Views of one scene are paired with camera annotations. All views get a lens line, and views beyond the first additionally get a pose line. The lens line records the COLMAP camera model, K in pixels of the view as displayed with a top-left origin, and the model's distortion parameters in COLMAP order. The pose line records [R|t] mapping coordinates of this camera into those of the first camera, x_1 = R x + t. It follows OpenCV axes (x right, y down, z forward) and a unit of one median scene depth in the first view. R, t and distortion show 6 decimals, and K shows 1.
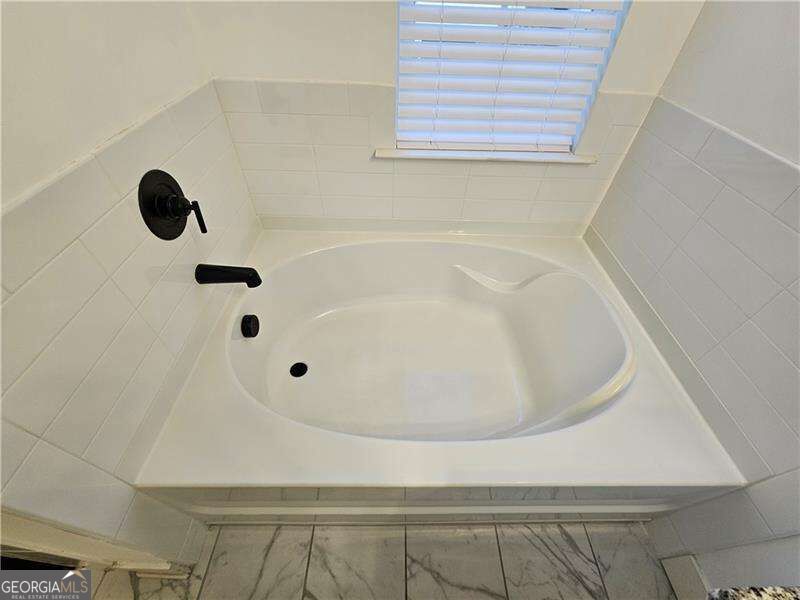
lens RADIAL K [[324.4, 0, 399.0], [0, 324.4, 305.9], [0, 0, 1]] dist [-0.001308, 0.000120]
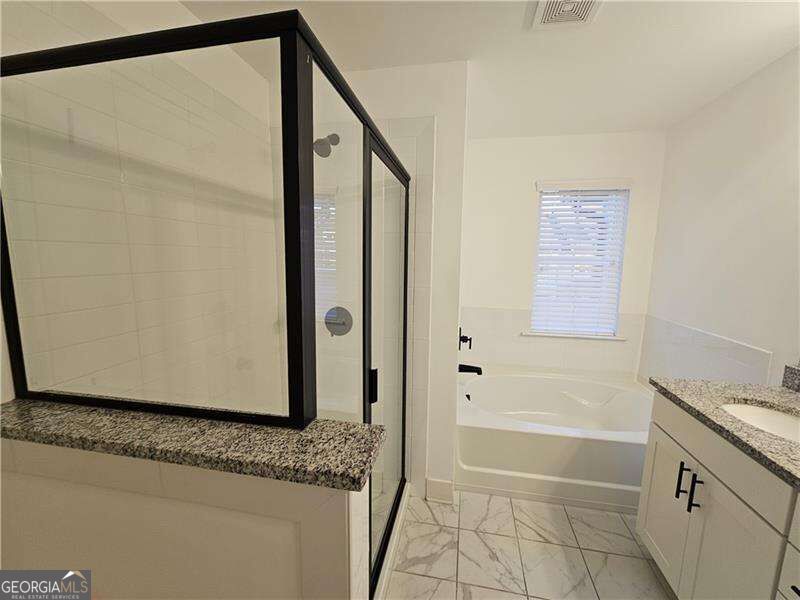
lens RADIAL K [[324.4, 0, 399.0], [0, 324.4, 305.9], [0, 0, 1]] dist [-0.001308, 0.000120]
pose [[0.978190, 0.011900, -0.207369, -0.482358], [-0.133757, 0.799891, -0.585050, 0.913696], [0.158910, 0.600027, 0.784038, -1.167067]]
